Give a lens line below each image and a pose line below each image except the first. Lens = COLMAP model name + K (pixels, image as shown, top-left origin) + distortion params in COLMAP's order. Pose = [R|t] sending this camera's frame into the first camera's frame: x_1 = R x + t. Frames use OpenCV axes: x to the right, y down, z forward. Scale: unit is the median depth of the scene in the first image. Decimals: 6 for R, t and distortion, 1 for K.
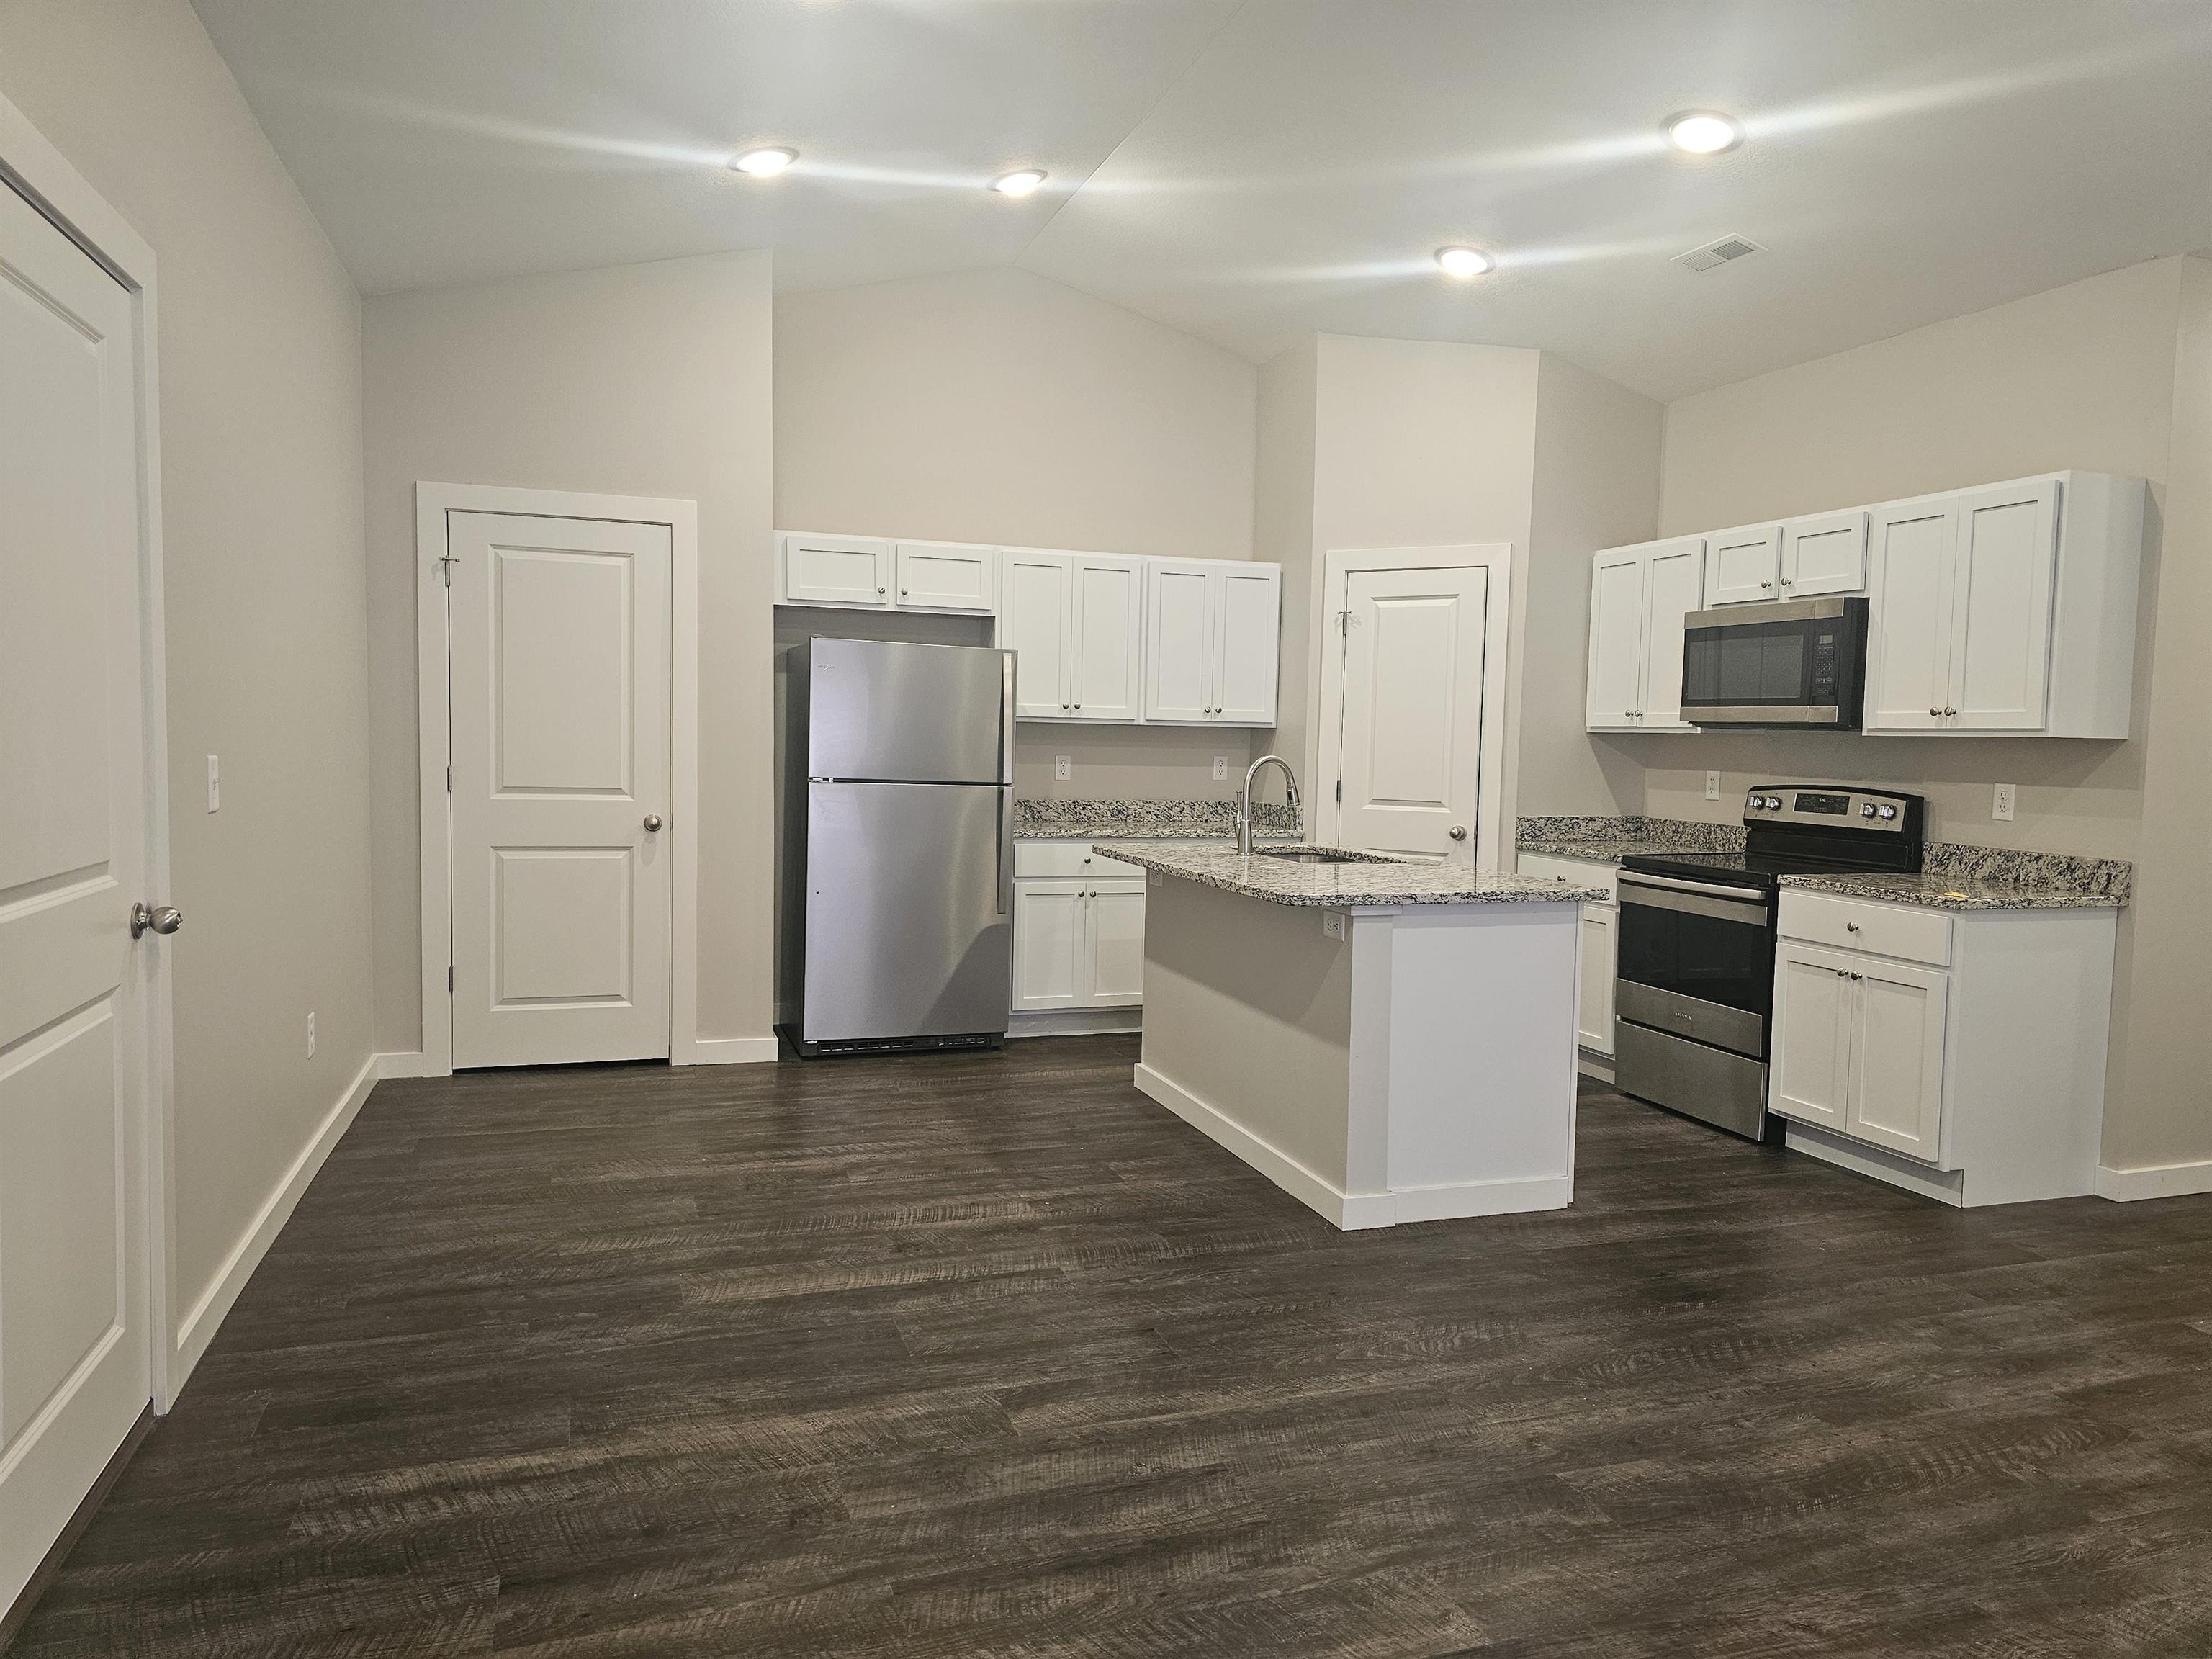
lens RADIAL K [[1496.4, 0, 1113.9], [0, 1496.4, 834.0], [0, 0, 1]] dist [0.051830, -0.043855]
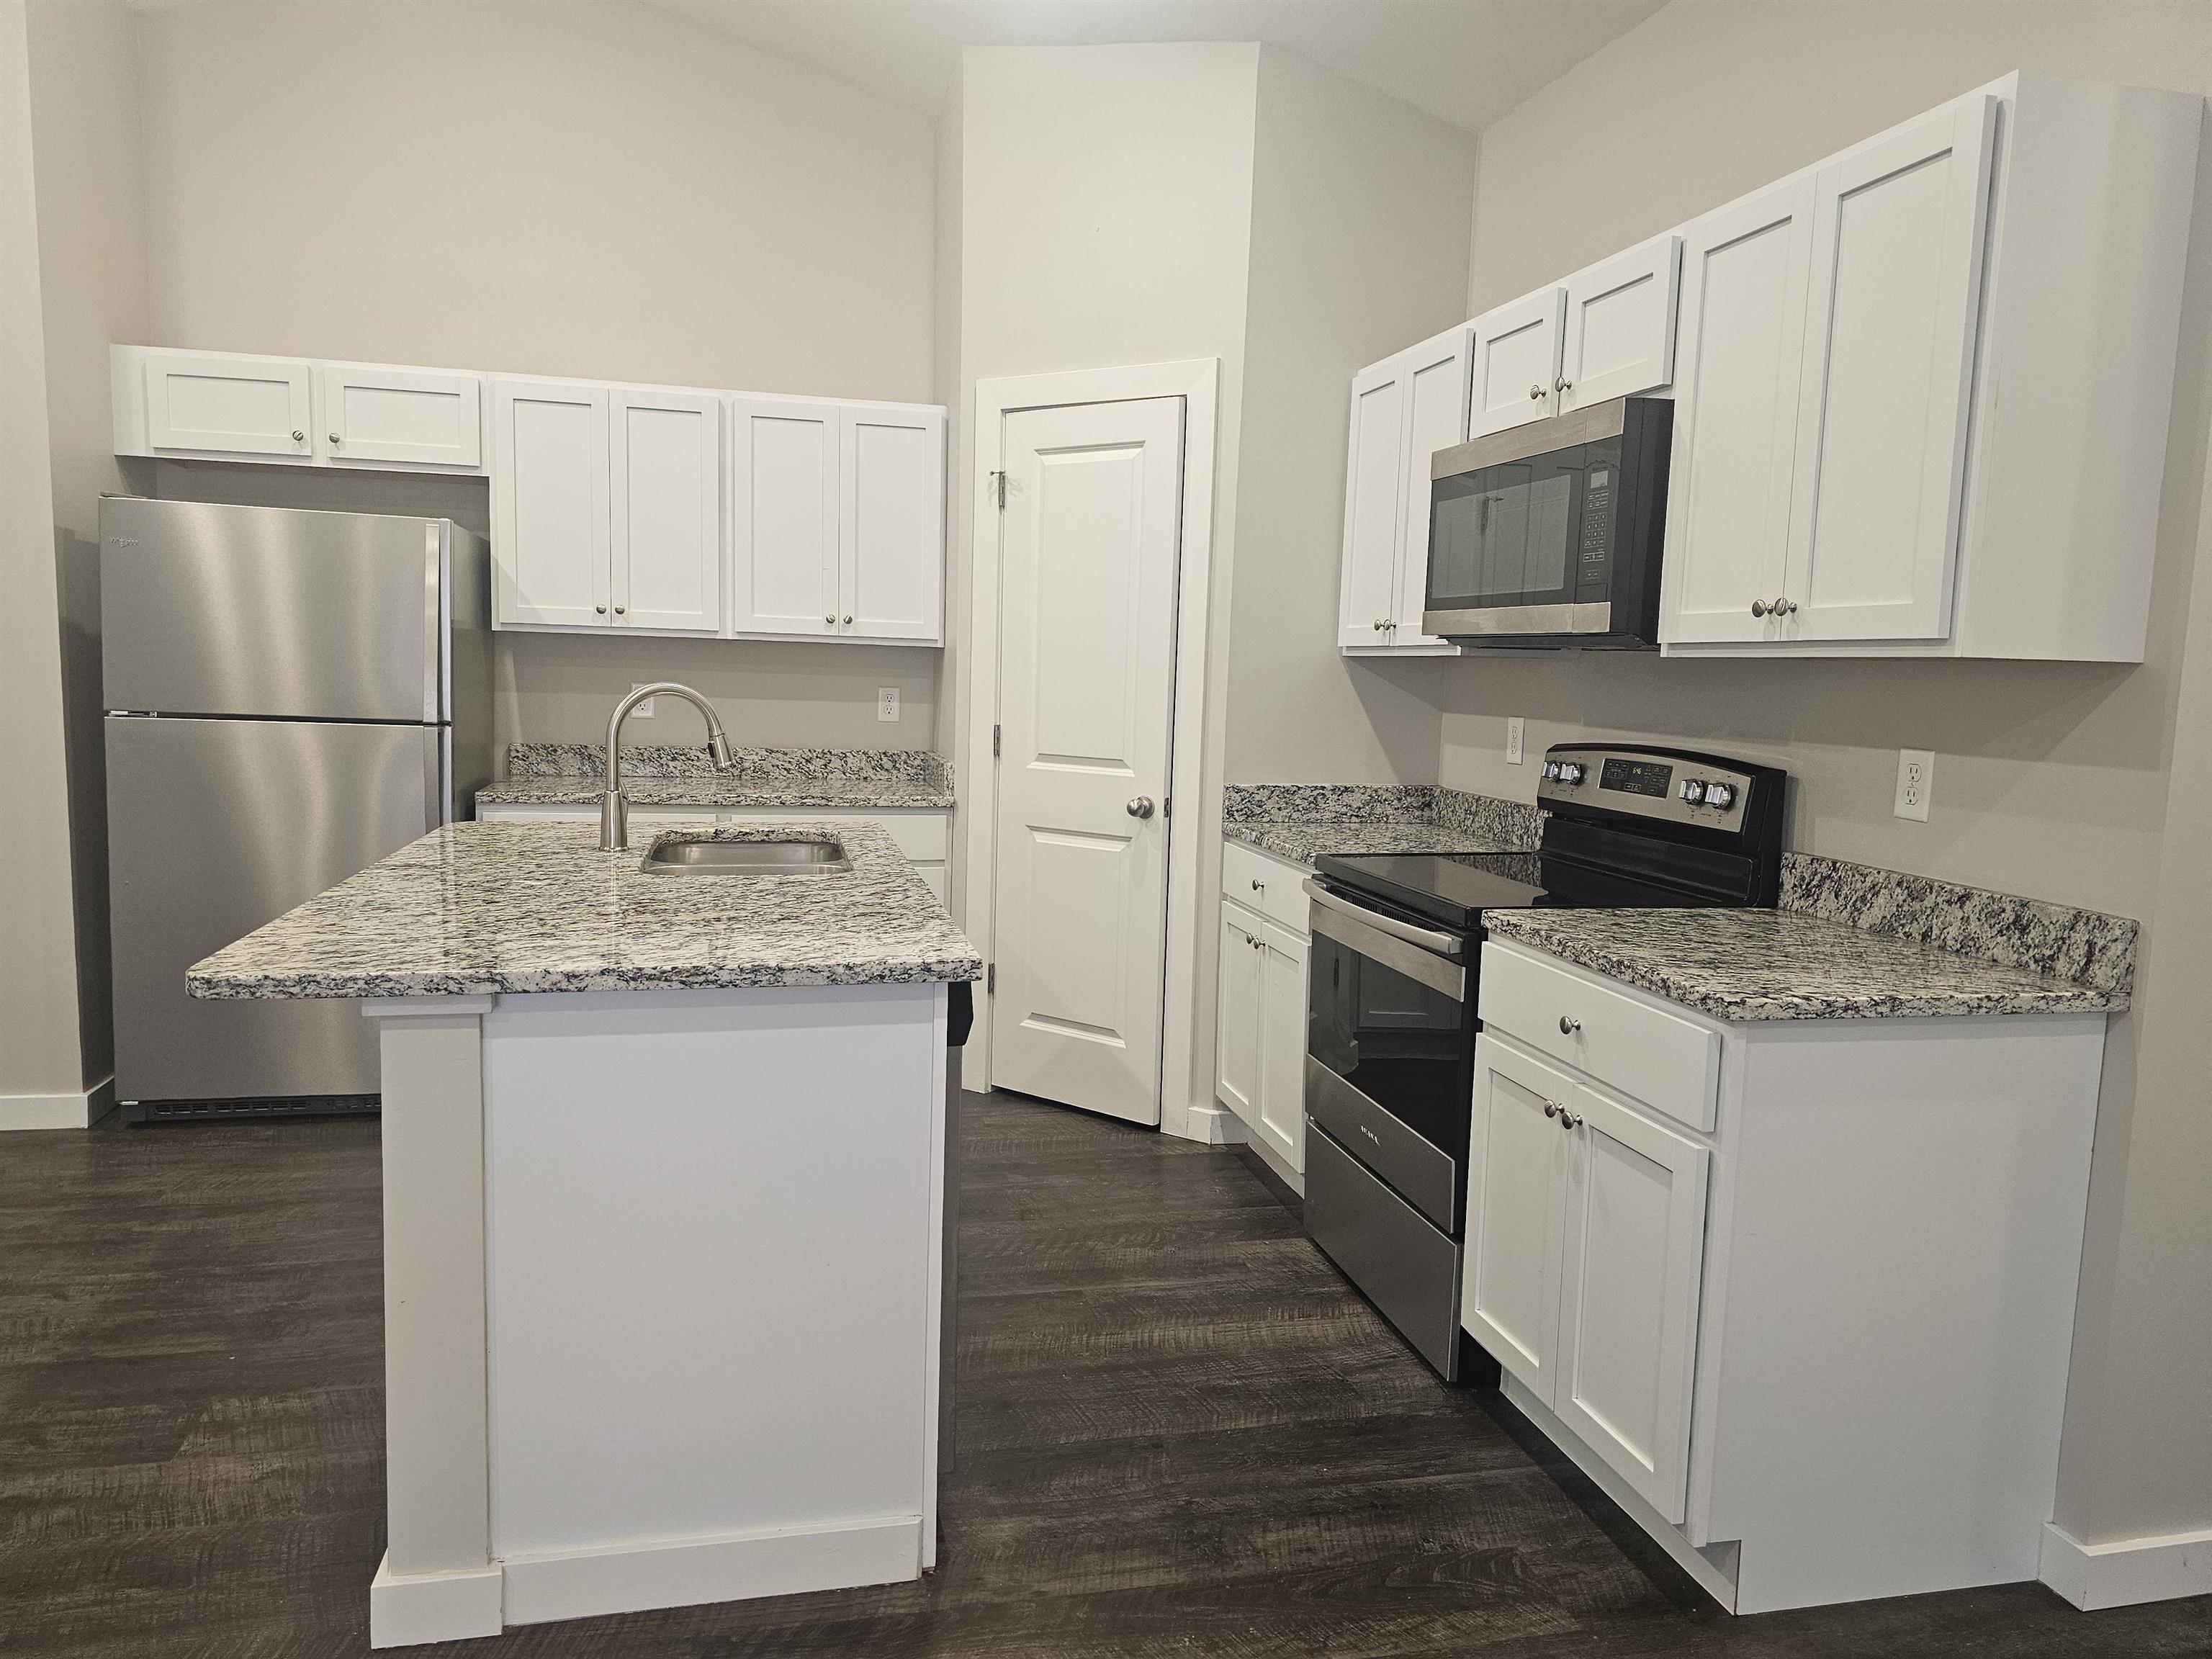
lens RADIAL K [[1496.4, 0, 1086.8], [0, 1496.4, 823.1], [0, 0, 1]] dist [0.051830, -0.043855]
pose [[0.994933, 0.019452, -0.098640, 0.350050], [-0.015983, 0.999230, 0.035837, -0.021846], [0.099262, -0.034079, 0.994478, 0.444480]]
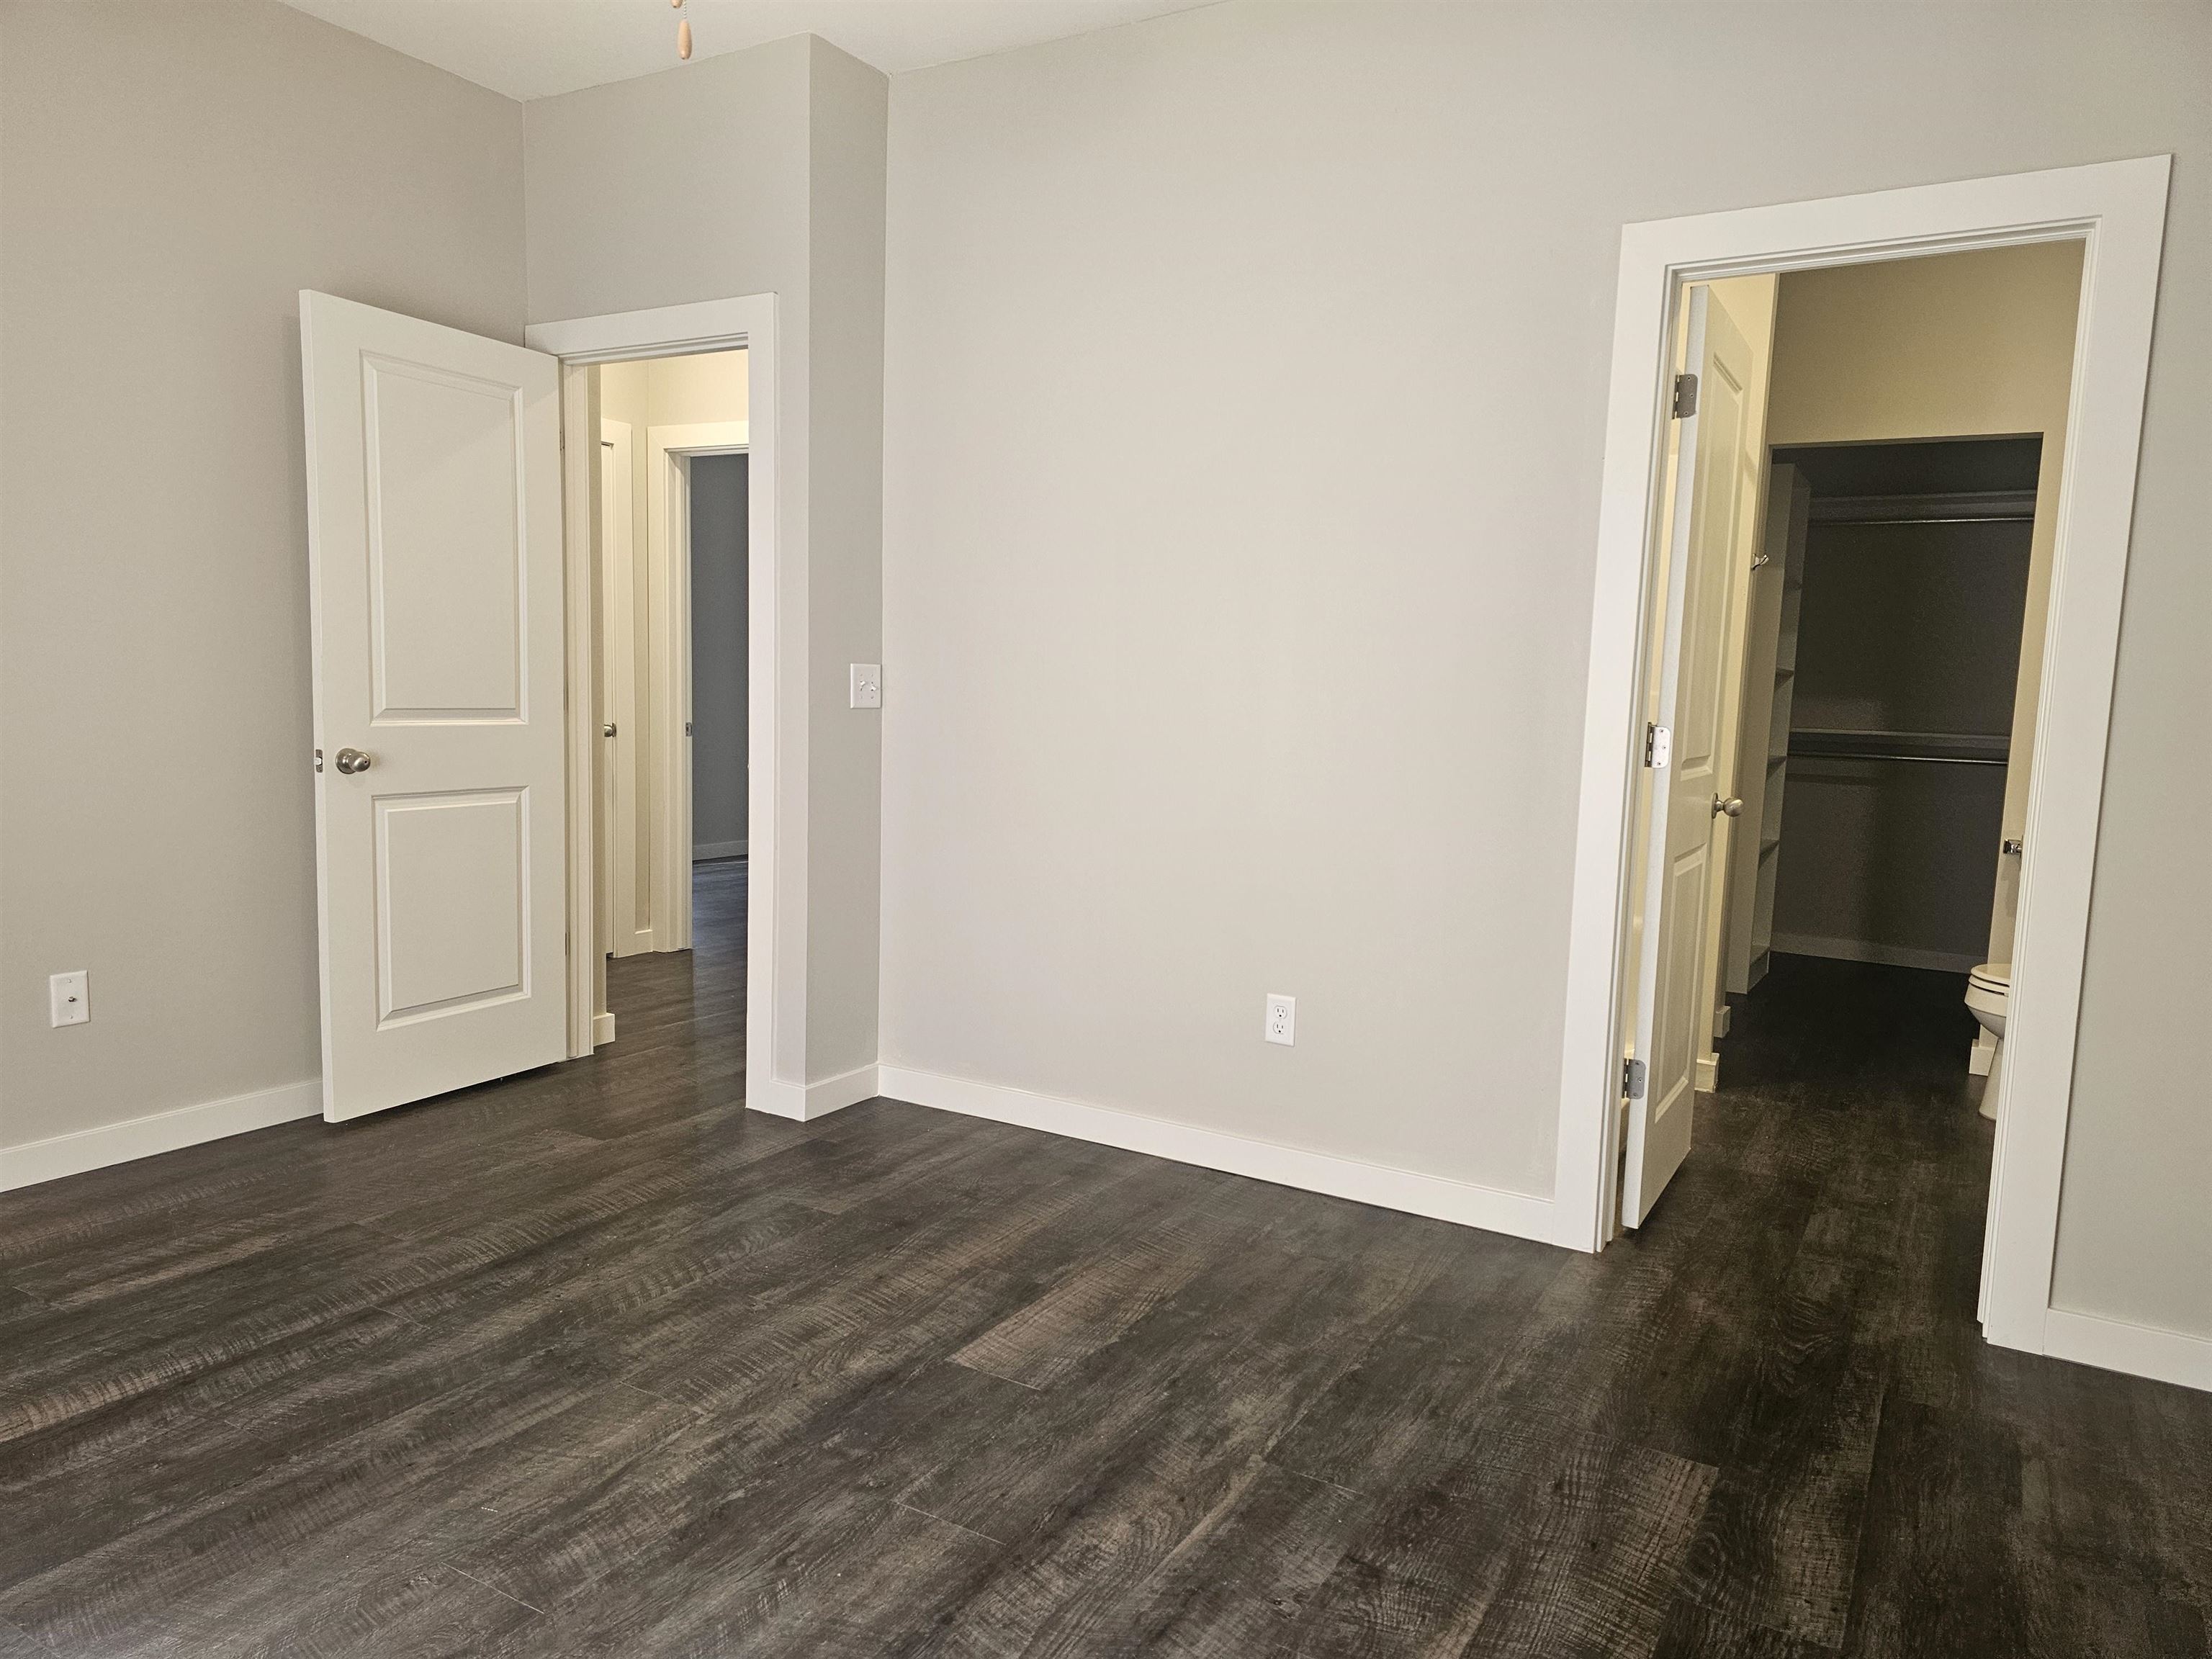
lens RADIAL K [[1496.4, 0, 1106.2], [0, 1496.4, 829.9], [0, 0, 1]] dist [0.051830, -0.043855]
pose [[-0.761105, 0.032347, -0.647821, 0.264225], [-0.088286, 0.984294, 0.152873, -0.036152], [0.642592, 0.173546, -0.746296, 0.901314]]
